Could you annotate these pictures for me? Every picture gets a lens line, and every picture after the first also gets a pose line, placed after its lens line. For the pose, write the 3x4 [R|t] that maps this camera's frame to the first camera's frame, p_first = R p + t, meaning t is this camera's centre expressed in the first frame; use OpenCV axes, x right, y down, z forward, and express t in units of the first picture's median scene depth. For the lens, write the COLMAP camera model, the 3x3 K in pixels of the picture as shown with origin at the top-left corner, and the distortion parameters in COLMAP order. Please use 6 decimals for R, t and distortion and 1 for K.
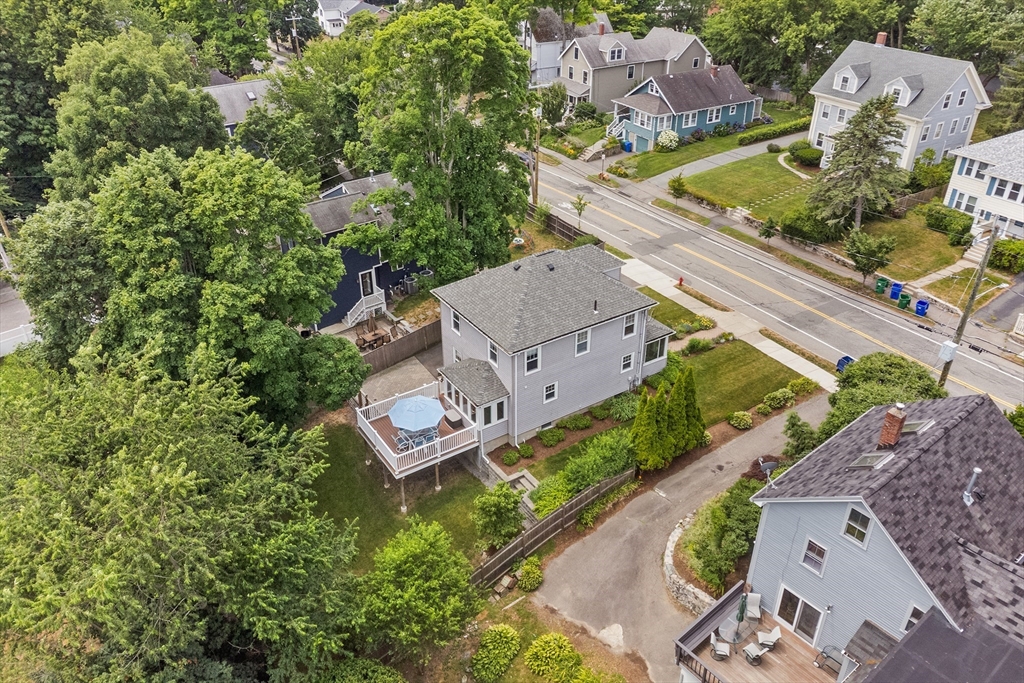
lens RADIAL K [[767.3, 0, 512.0], [0, 767.3, 341.5], [0, 0, 1]] dist [0.035373, -0.002112]
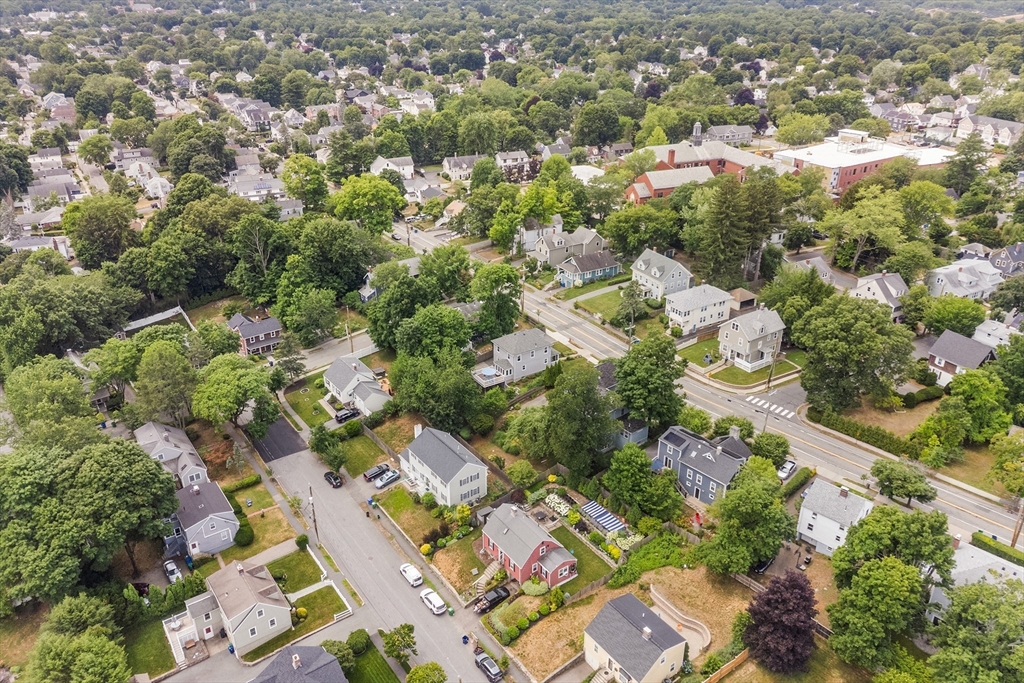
lens RADIAL K [[767.3, 0, 512.0], [0, 767.3, 341.5], [0, 0, 1]] dist [0.035373, -0.002112]
pose [[0.999987, 0.004585, -0.002100, -0.000489], [-0.004758, 0.995753, -0.091940, 0.173213], [0.001669, 0.091949, 0.995762, -1.671853]]
